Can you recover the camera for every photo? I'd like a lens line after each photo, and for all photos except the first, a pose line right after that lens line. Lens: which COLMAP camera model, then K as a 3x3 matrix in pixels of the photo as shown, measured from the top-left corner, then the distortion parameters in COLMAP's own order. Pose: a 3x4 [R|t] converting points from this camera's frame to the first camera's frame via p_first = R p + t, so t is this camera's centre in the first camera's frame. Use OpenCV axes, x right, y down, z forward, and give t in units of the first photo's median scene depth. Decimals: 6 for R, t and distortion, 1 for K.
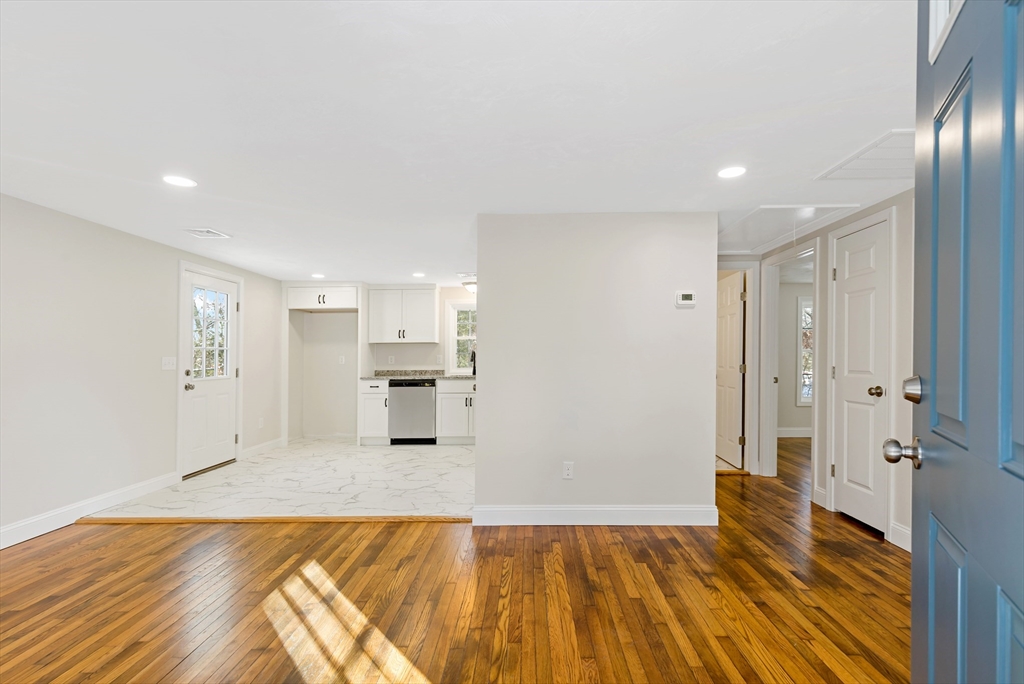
lens RADIAL K [[464.9, 0, 524.8], [0, 464.9, 344.1], [0, 0, 1]] dist [0.011594, -0.001977]
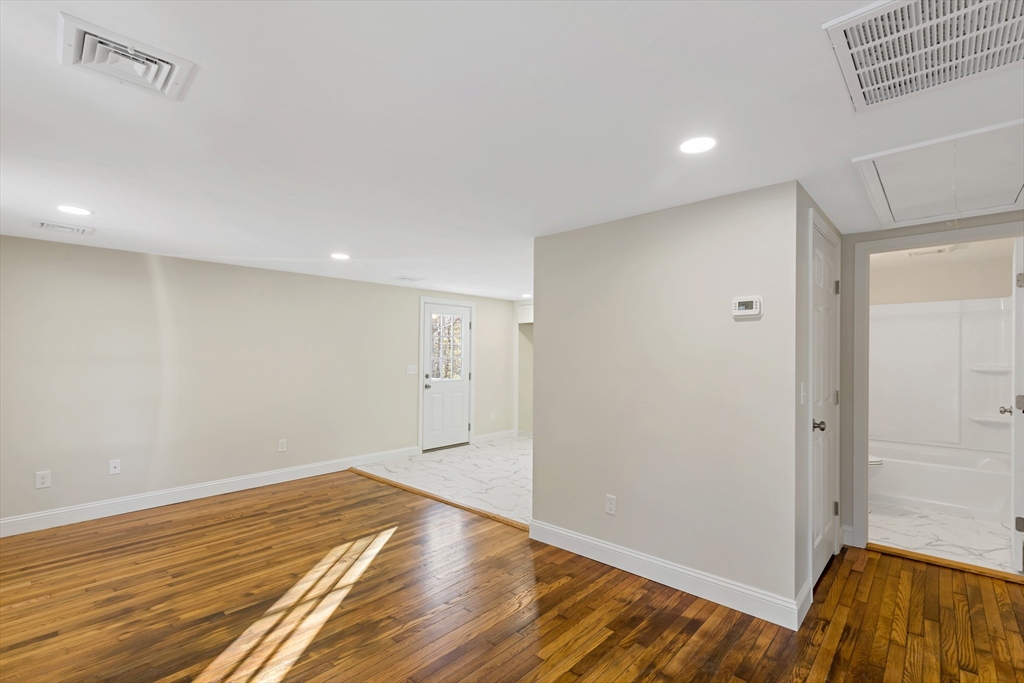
lens RADIAL K [[464.9, 0, 526.8], [0, 464.9, 339.5], [0, 0, 1]] dist [0.011594, -0.001977]
pose [[0.754396, -0.013354, -0.656283, 0.560171], [0.011921, 0.999907, -0.006643, -0.047369], [0.656311, -0.002812, 0.754485, 0.201880]]
